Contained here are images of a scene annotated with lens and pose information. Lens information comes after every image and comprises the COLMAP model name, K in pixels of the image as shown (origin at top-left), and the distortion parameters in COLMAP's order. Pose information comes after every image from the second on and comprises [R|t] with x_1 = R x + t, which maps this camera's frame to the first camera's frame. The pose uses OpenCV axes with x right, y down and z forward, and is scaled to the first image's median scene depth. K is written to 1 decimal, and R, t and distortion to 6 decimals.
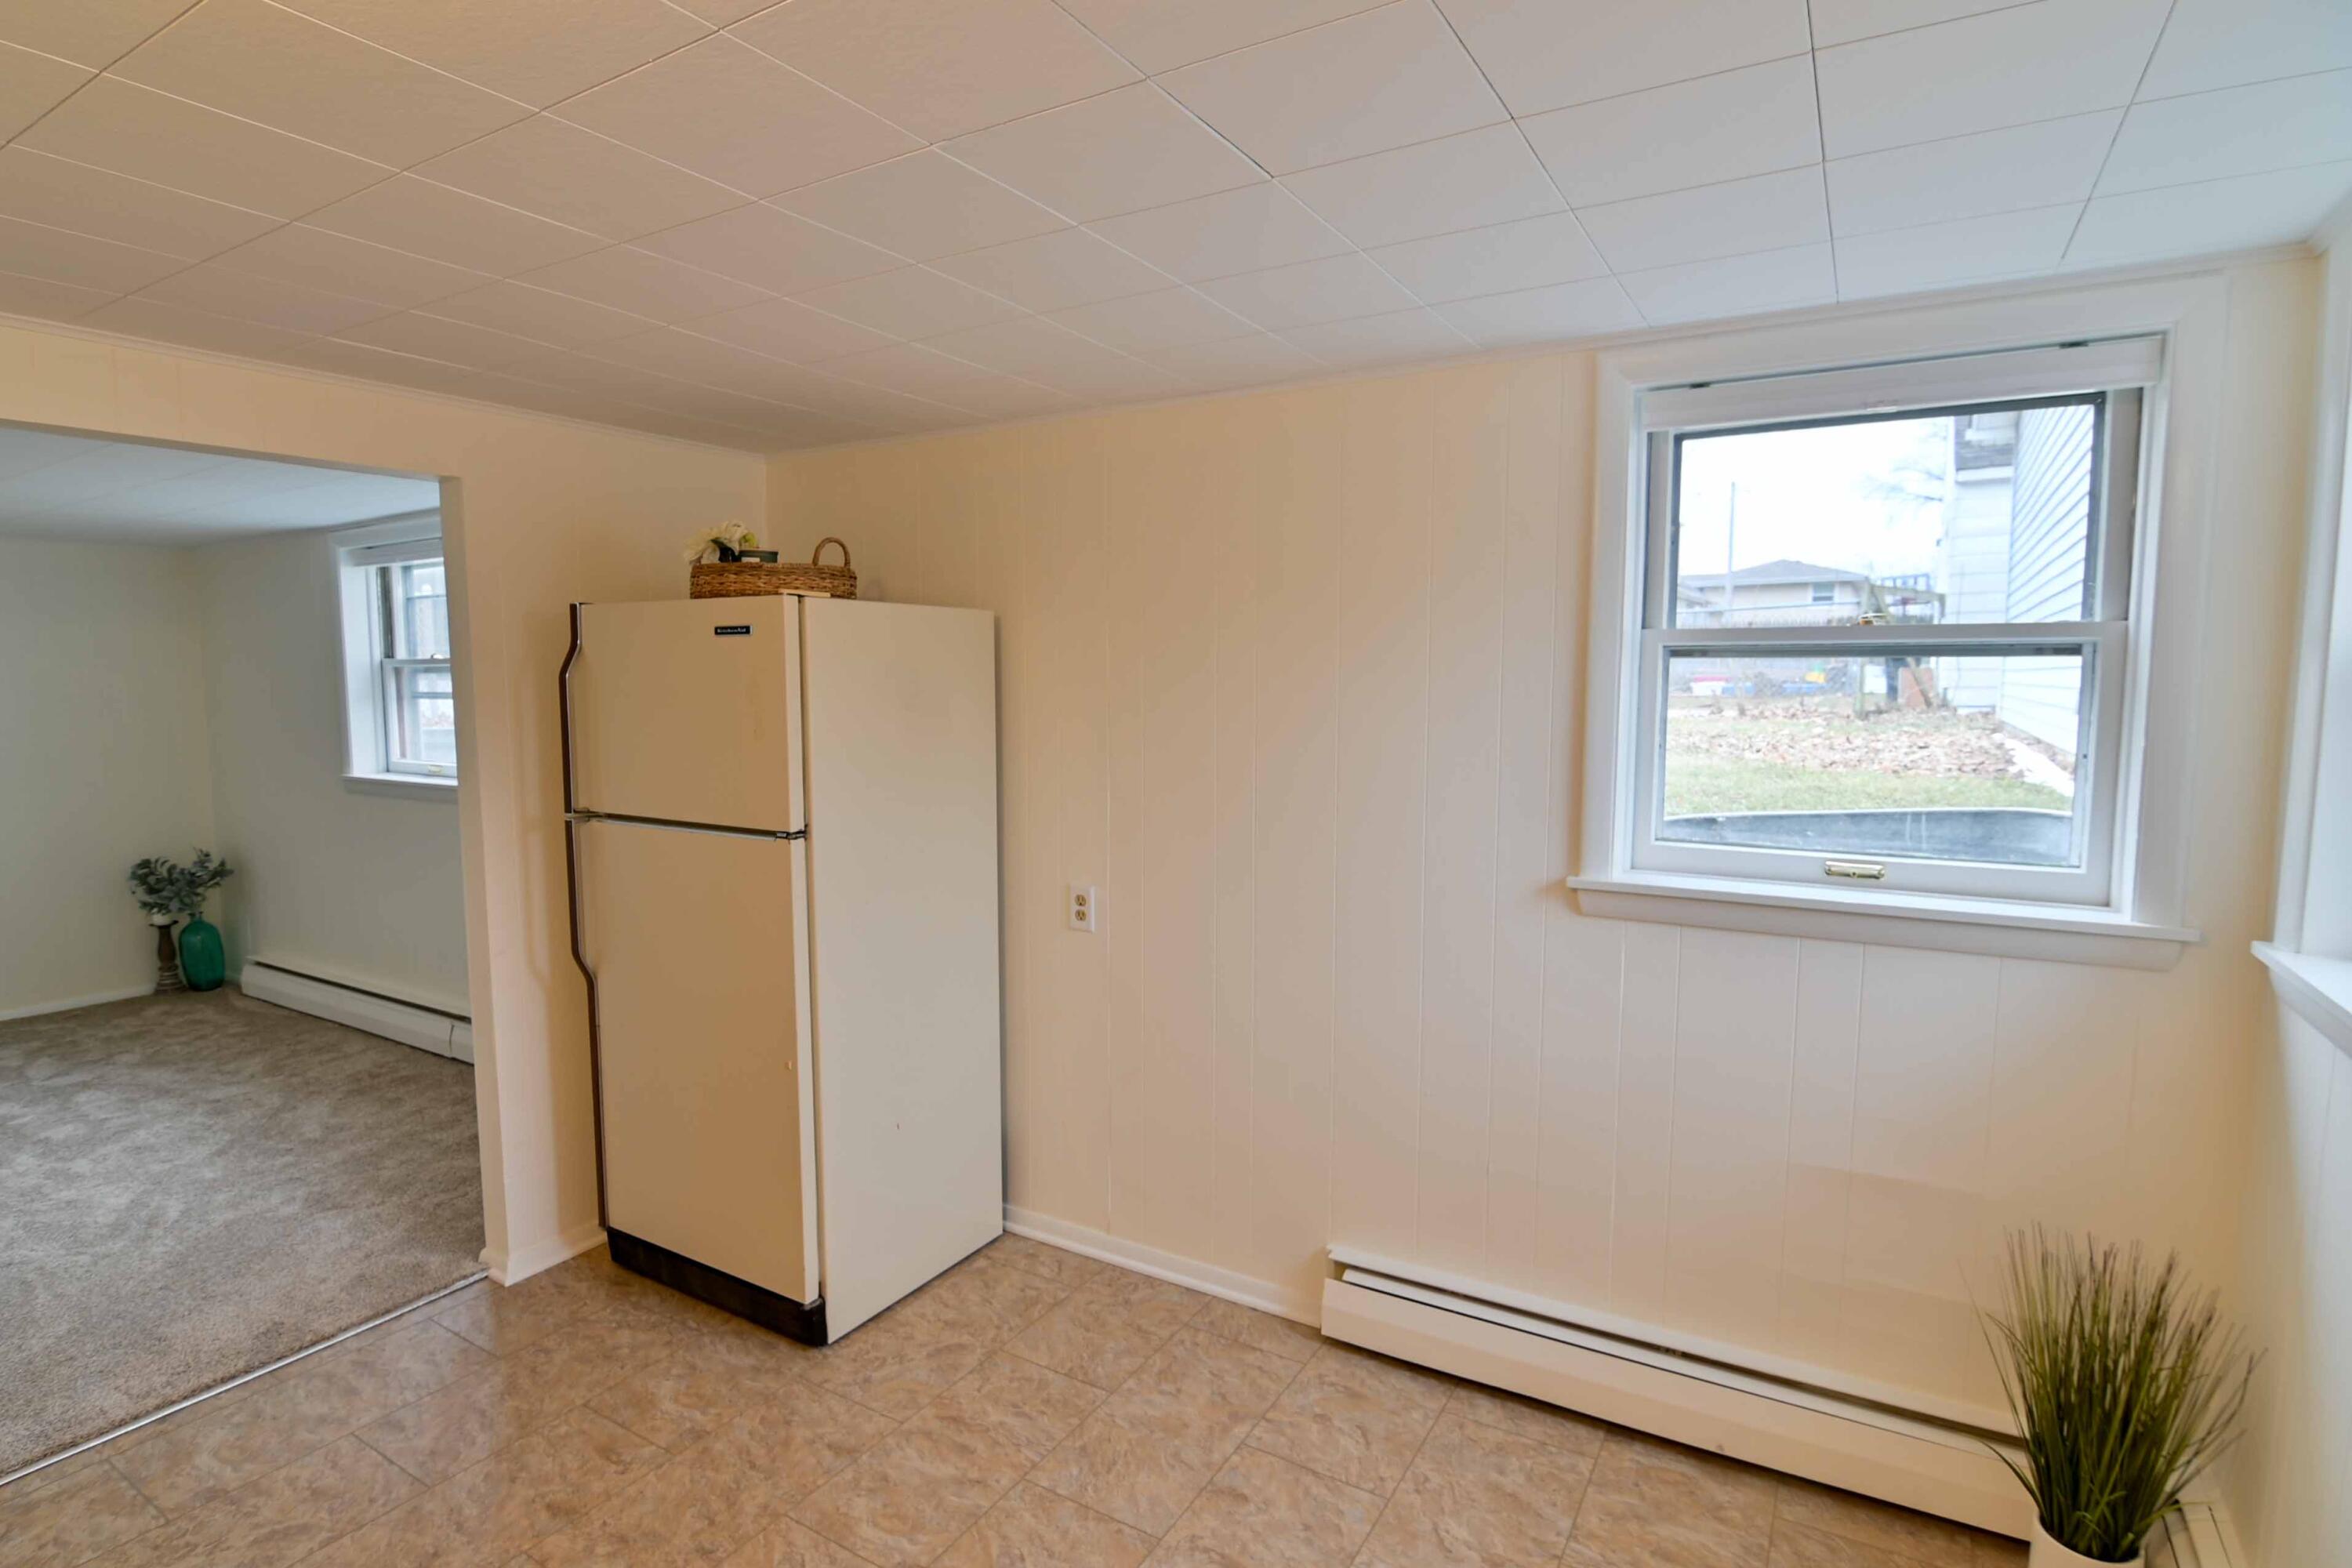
lens RADIAL K [[1161.6, 0, 1163.4], [0, 1161.6, 790.9], [0, 0, 1]] dist [-0.001218, -0.012261]
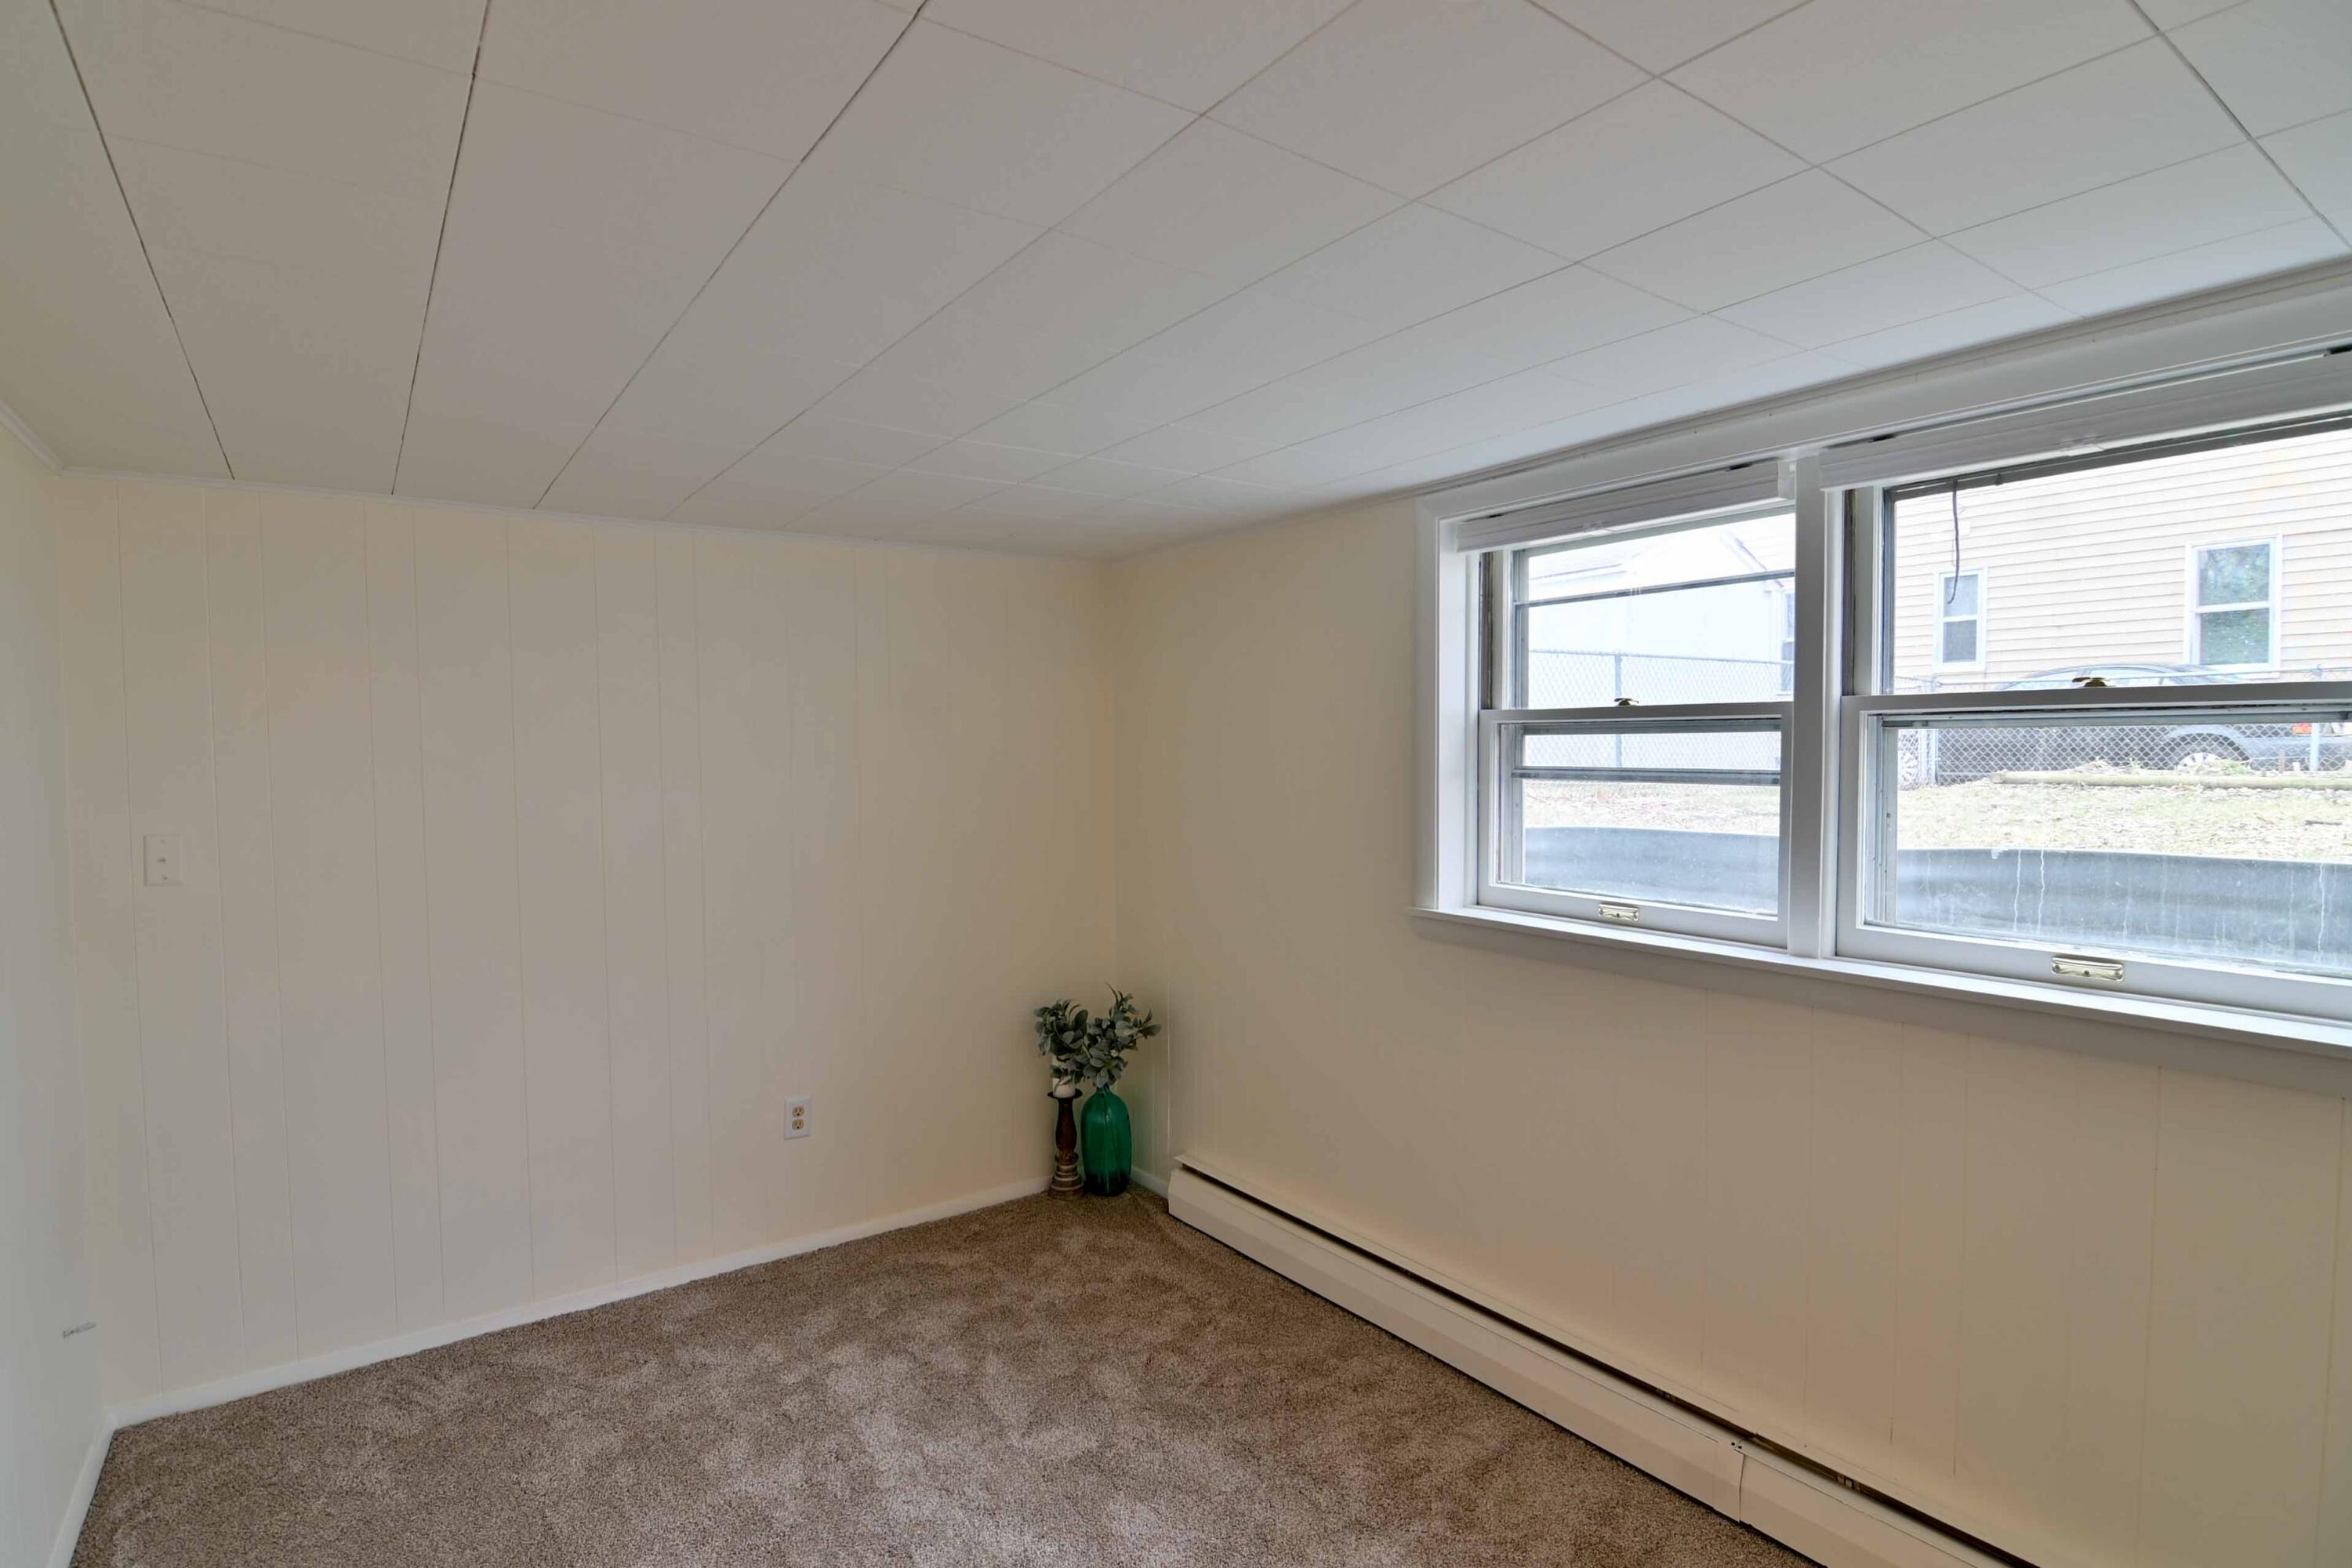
lens RADIAL K [[1161.6, 0, 1163.4], [0, 1161.6, 790.9], [0, 0, 1]] dist [-0.001218, -0.012261]
pose [[0.917457, 0.012496, -0.397638, -0.591344], [-0.032511, 0.998519, -0.043633, -0.043438], [0.396503, 0.052959, 0.916505, 0.407606]]
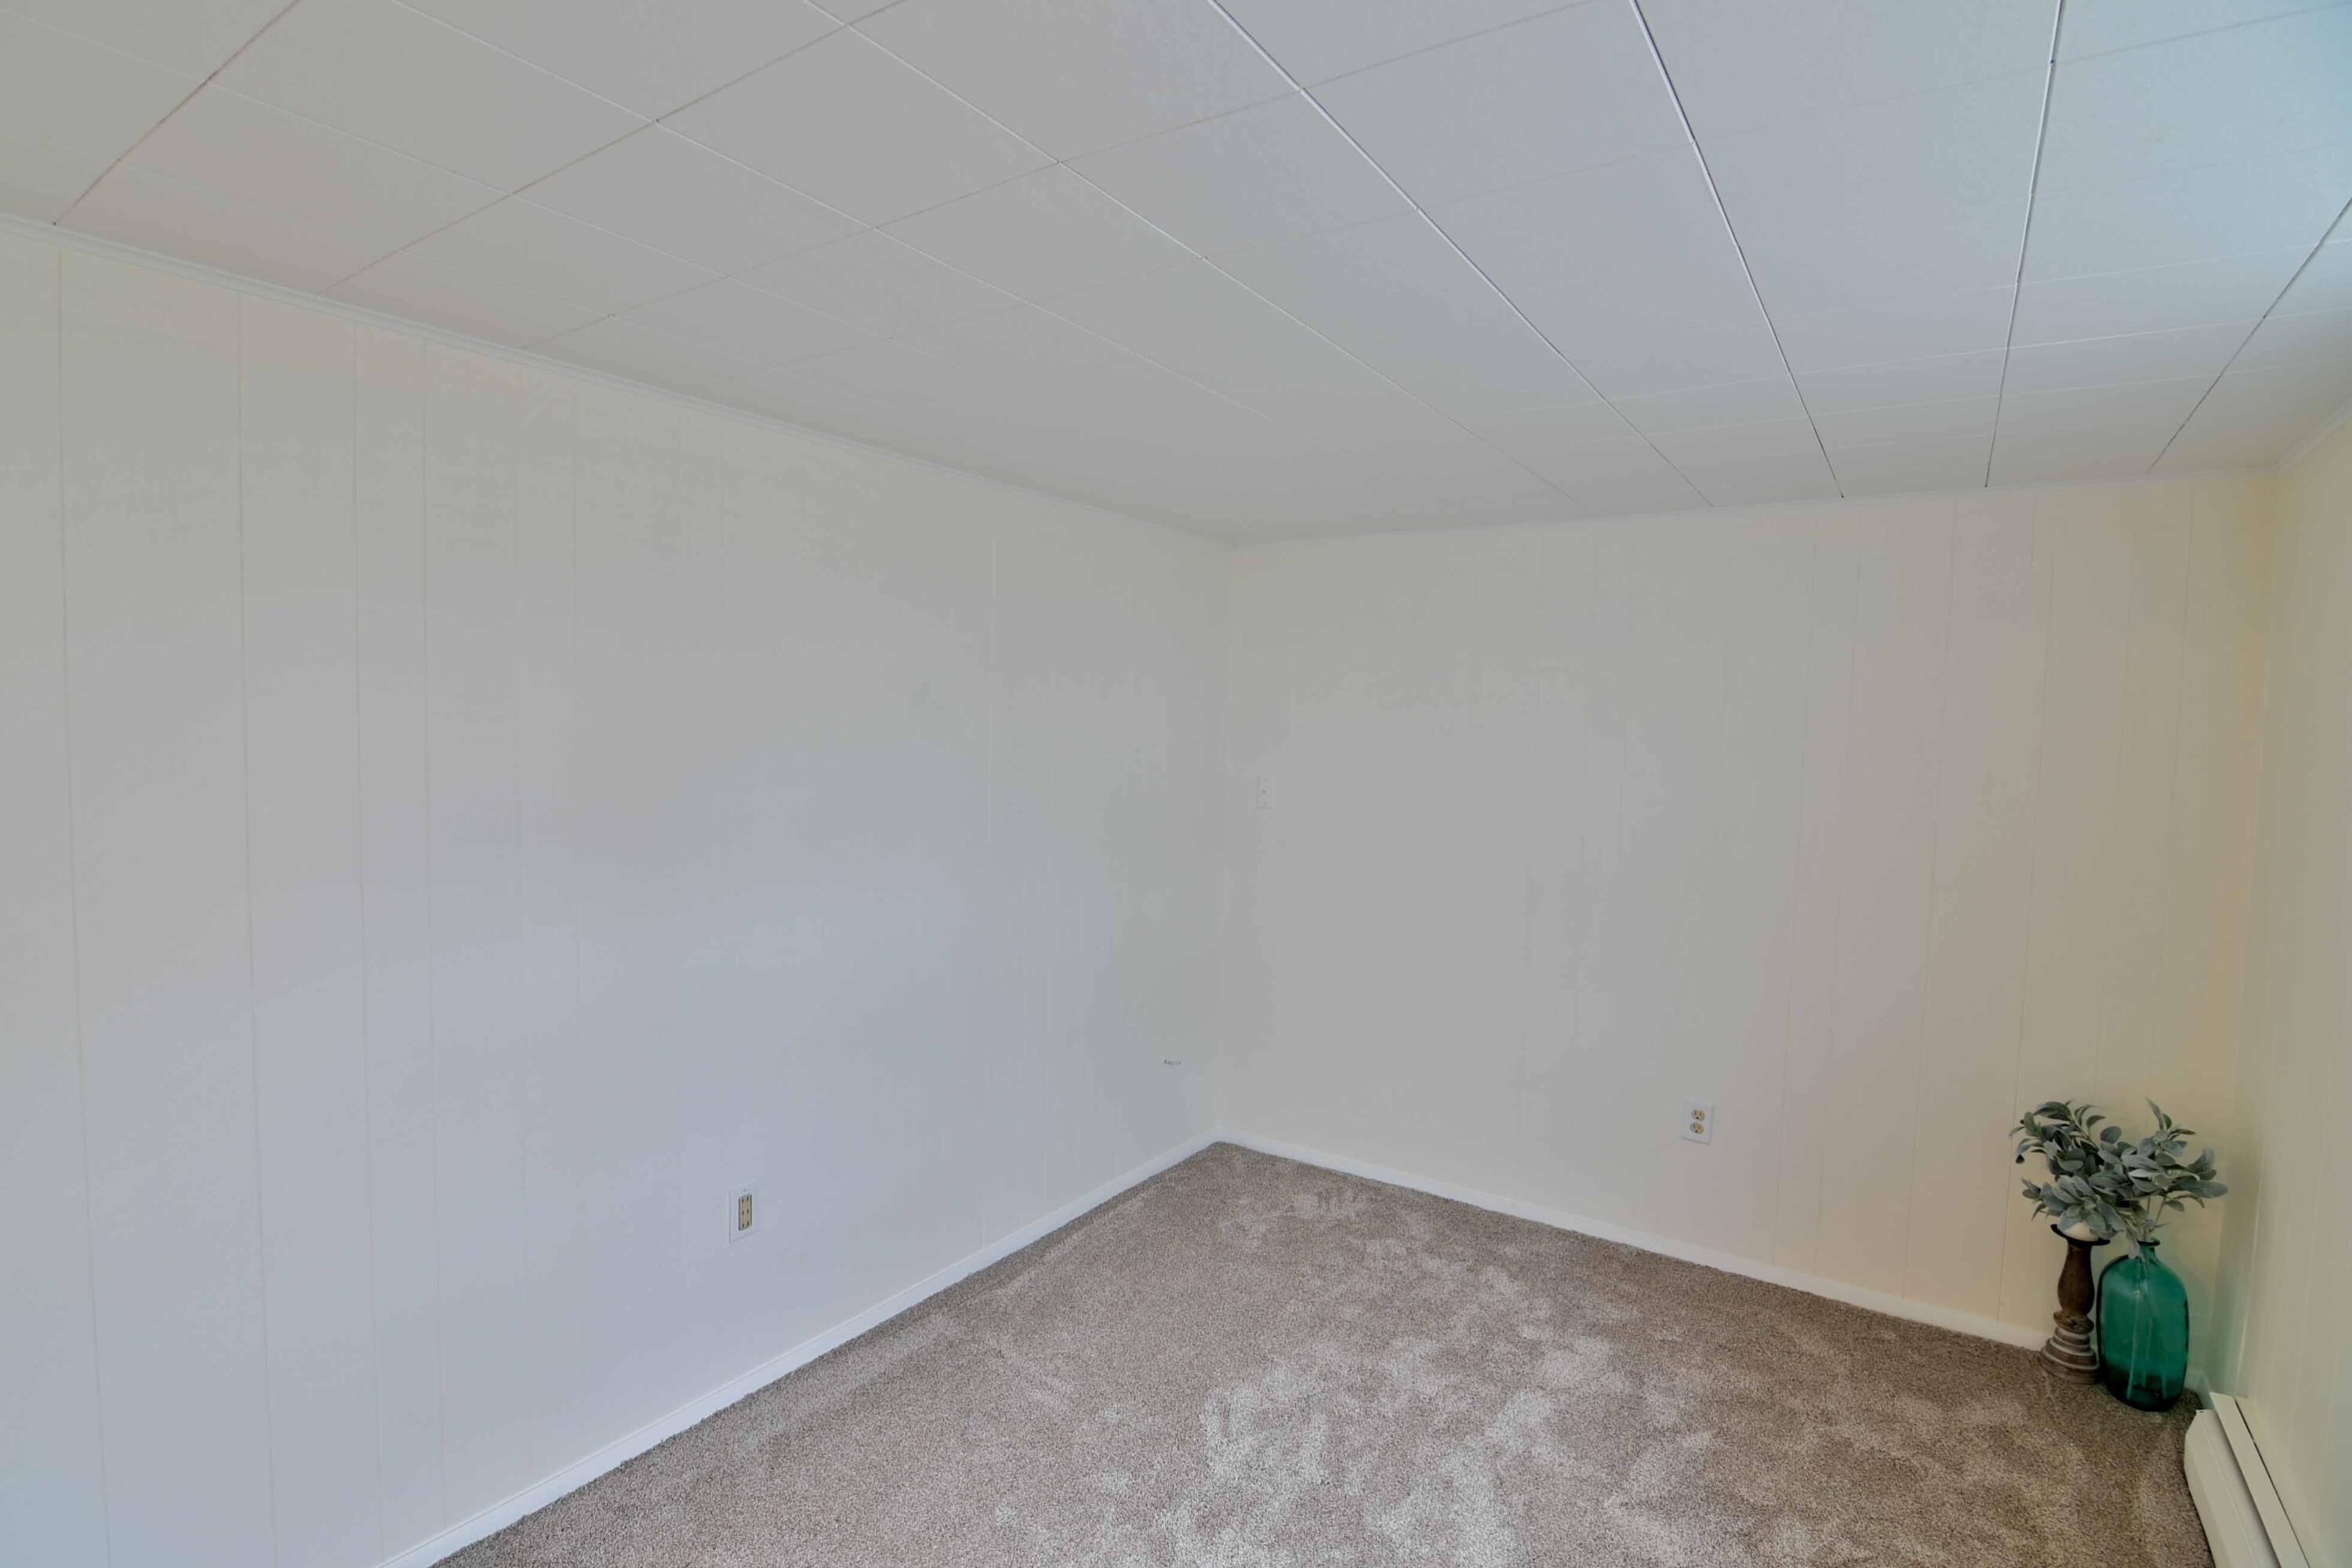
lens RADIAL K [[1138.4, 0, 1166.7], [0, 1138.4, 821.2], [0, 0, 1]] dist [-0.001076, -0.017496]
pose [[-0.055298, 0.084845, -0.994859, -0.420993], [-0.118017, 0.988843, 0.090891, -0.063376], [0.991471, 0.122437, -0.044668, 0.674479]]
